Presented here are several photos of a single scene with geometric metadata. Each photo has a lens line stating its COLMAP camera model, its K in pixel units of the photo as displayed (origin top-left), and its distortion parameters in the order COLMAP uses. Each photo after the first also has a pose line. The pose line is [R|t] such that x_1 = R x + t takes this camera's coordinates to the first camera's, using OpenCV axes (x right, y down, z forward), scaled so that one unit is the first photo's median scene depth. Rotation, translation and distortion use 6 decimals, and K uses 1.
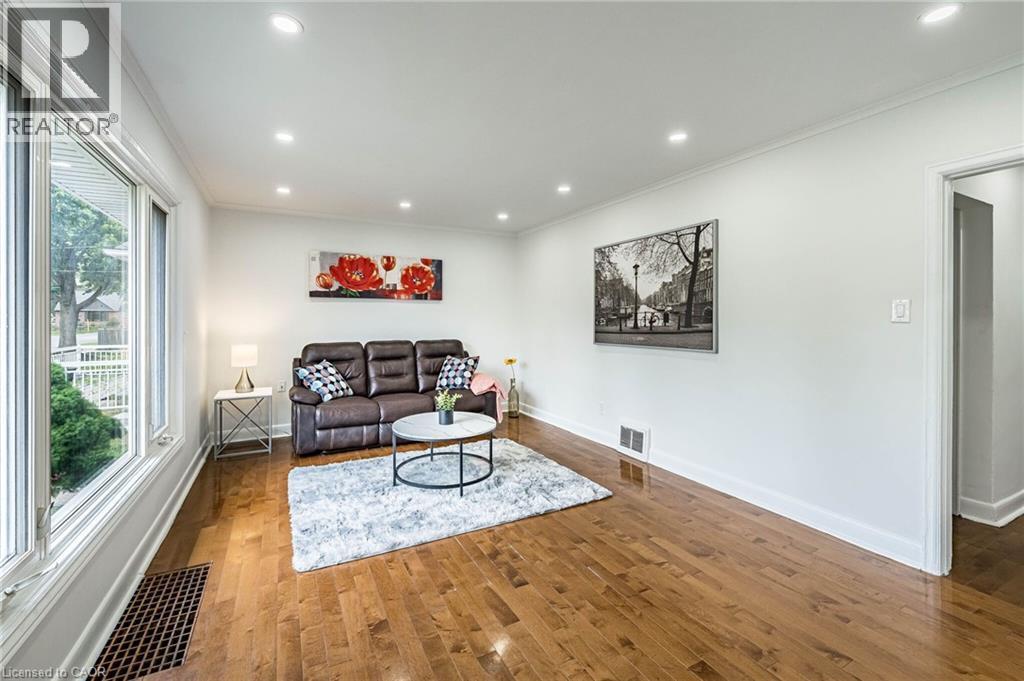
lens RADIAL K [[418.7, 0, 495.2], [0, 418.7, 320.7], [0, 0, 1]] dist [-0.000520, -0.001421]
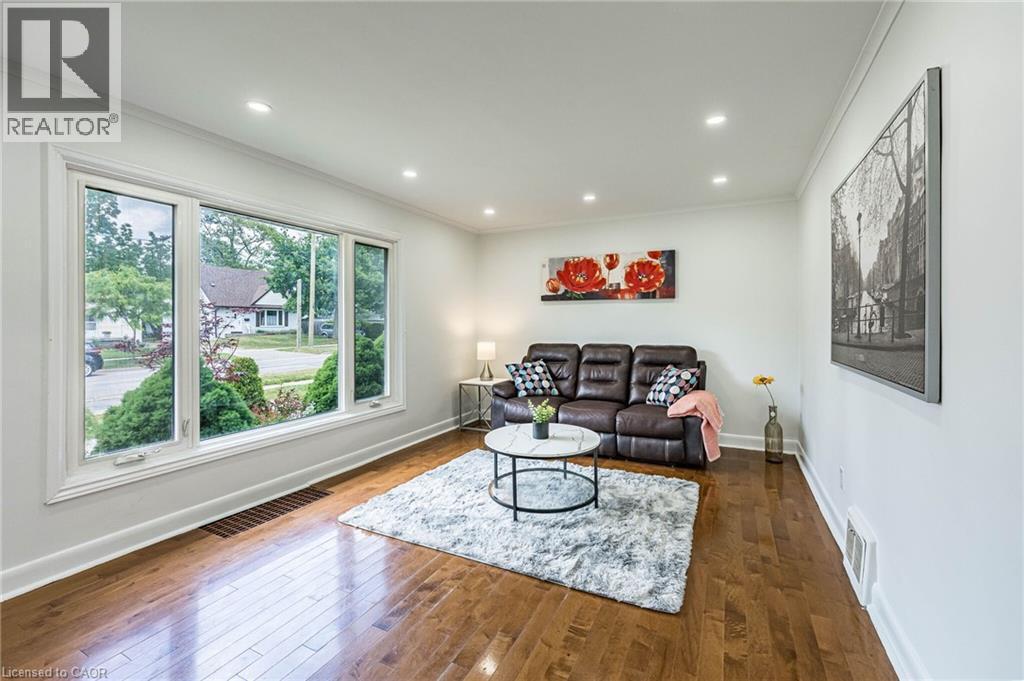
lens RADIAL K [[418.7, 0, 536.5], [0, 418.7, 322.6], [0, 0, 1]] dist [-0.000520, -0.001421]
pose [[0.622936, -0.000441, -0.782273, 0.410661], [-0.000922, 0.999999, -0.001299, 0.001010], [0.782272, 0.001531, 0.622935, 0.310574]]
